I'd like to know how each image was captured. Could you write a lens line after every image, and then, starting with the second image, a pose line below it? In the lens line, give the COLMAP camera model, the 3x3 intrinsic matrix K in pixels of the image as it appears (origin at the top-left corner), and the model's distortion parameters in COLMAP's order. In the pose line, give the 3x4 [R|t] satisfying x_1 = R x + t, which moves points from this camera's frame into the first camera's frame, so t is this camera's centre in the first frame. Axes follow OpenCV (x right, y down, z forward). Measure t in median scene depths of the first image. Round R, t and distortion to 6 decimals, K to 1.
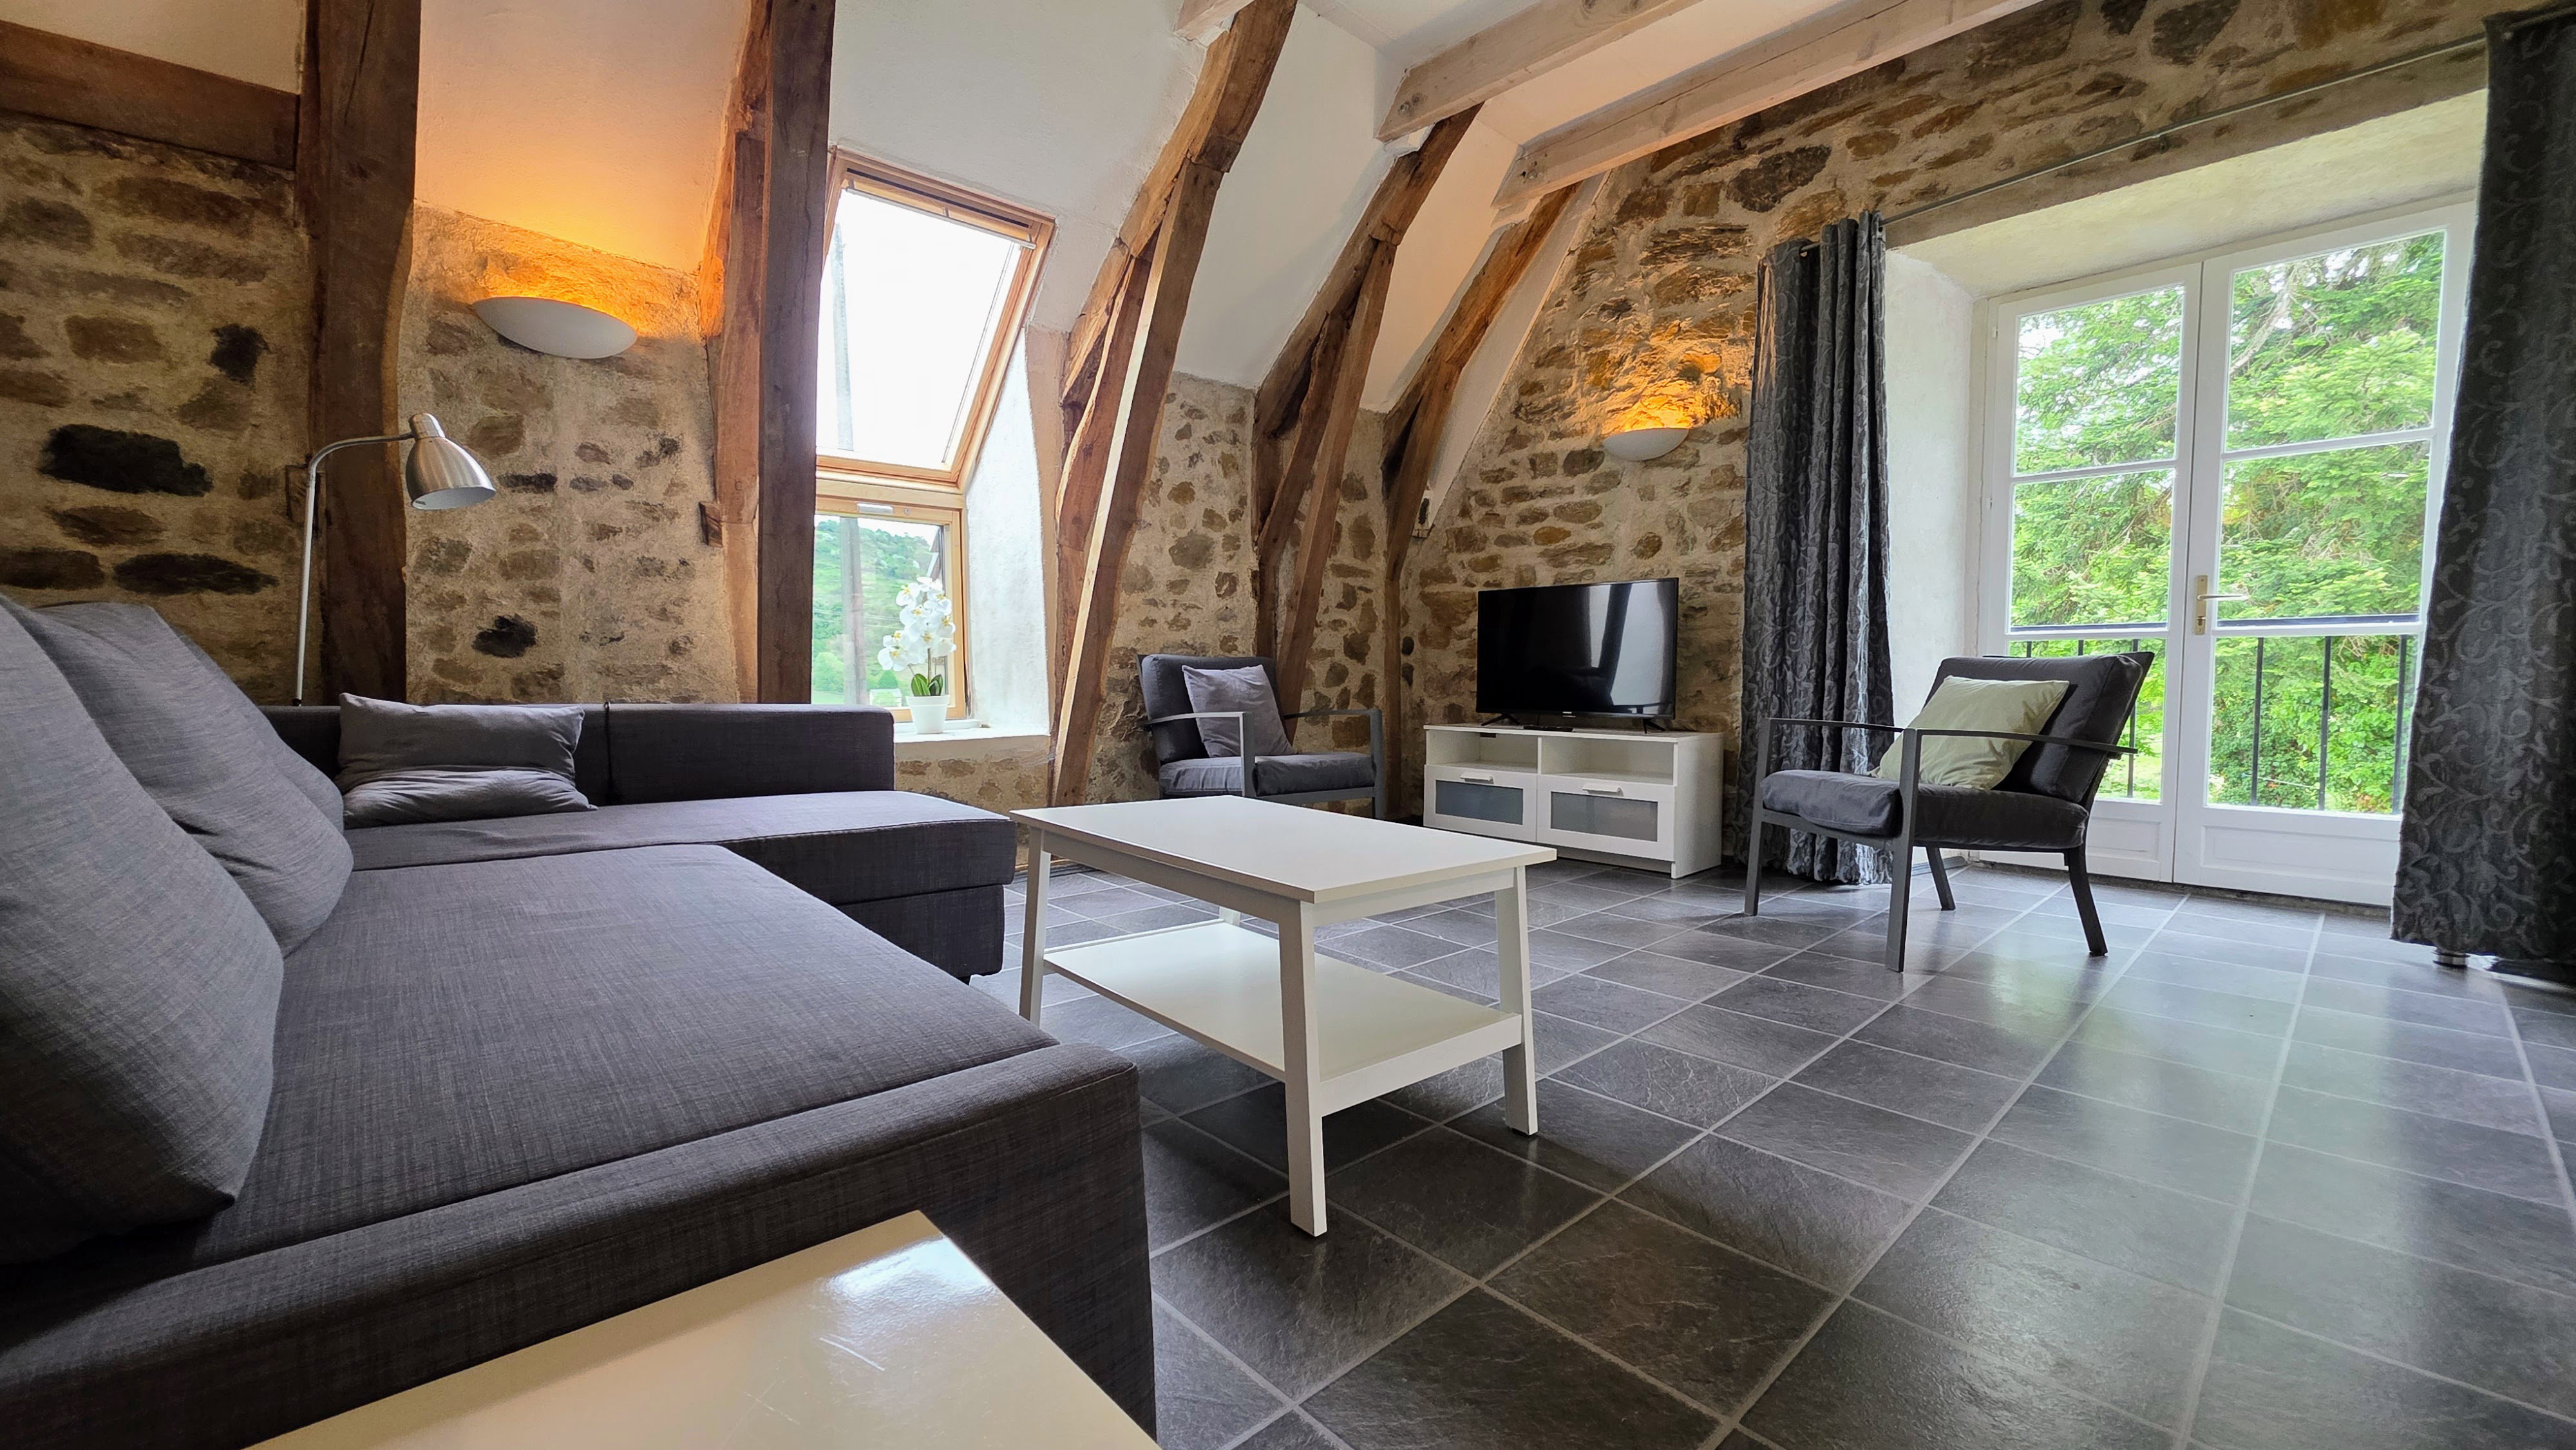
lens RADIAL K [[1025.2, 0, 1300.0], [0, 1025.2, 730.6], [0, 0, 1]] dist [0.002968, -0.000703]
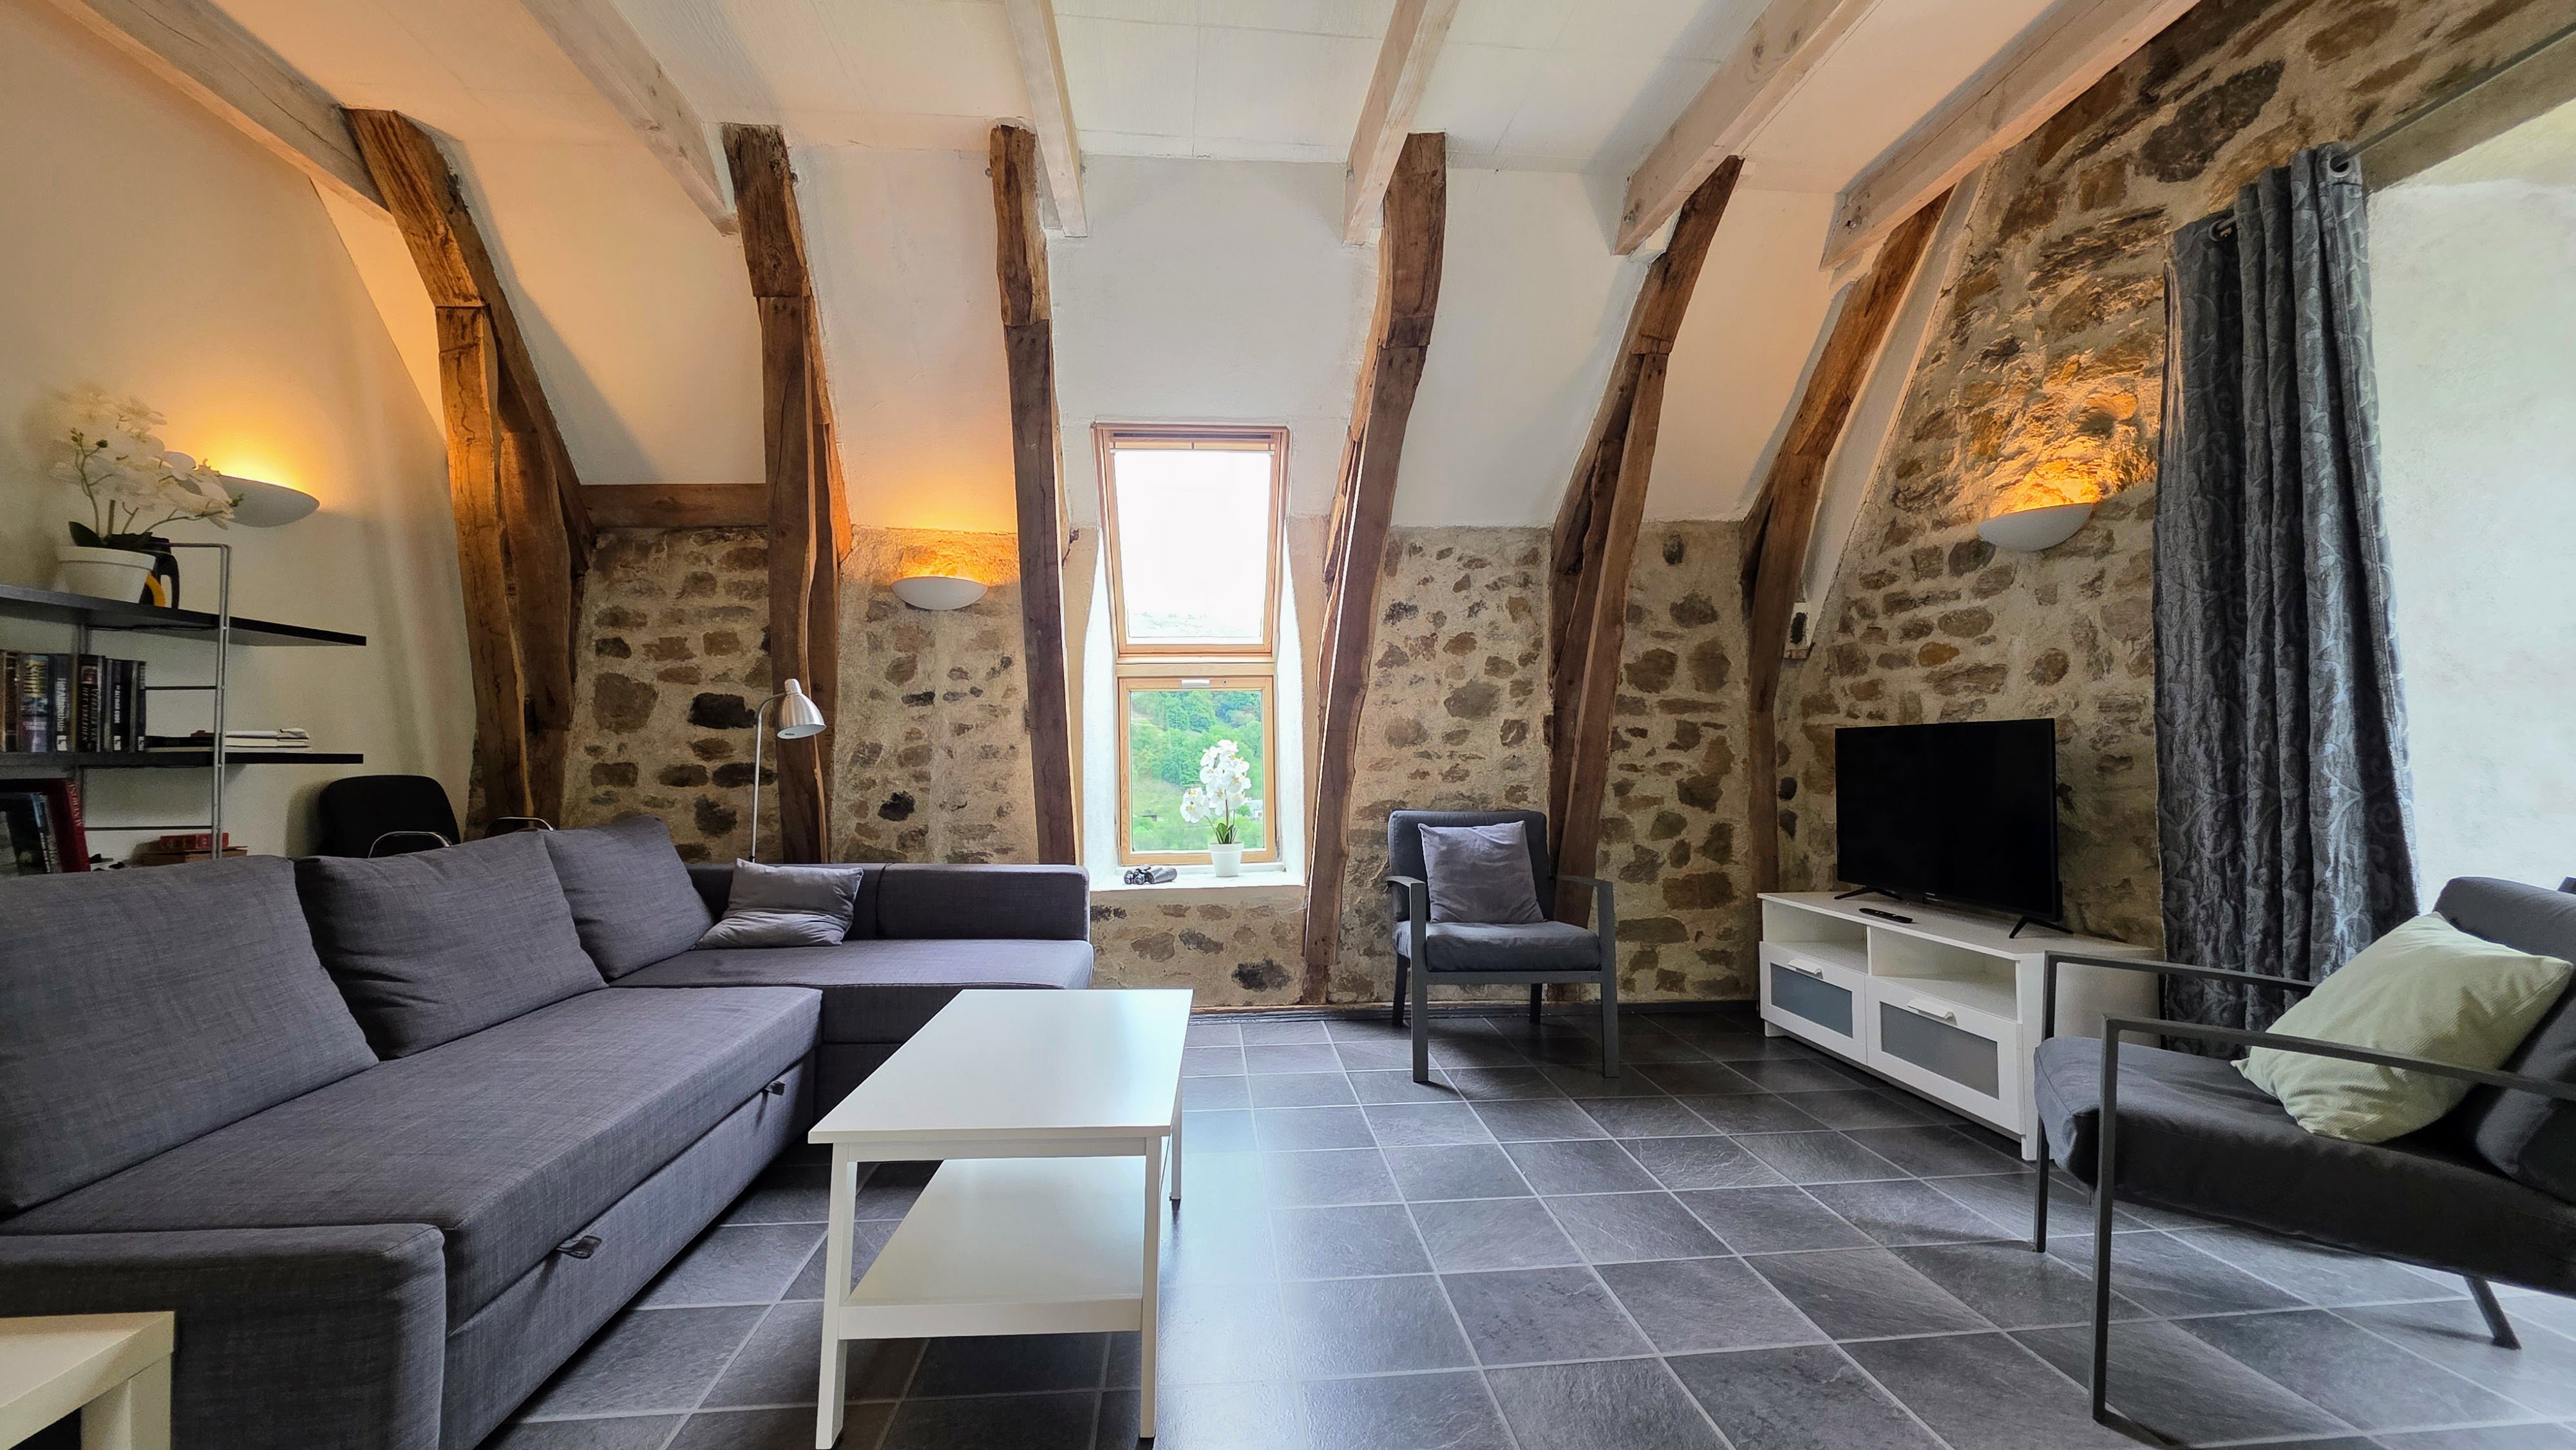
lens RADIAL K [[1025.2, 0, 1293.3], [0, 1025.2, 726.1], [0, 0, 1]] dist [0.002968, -0.000703]
pose [[0.791162, -0.024849, -0.611101, 0.405824], [-0.028998, 0.996527, -0.078064, -0.077899], [0.610918, 0.079482, 0.787694, 0.136874]]
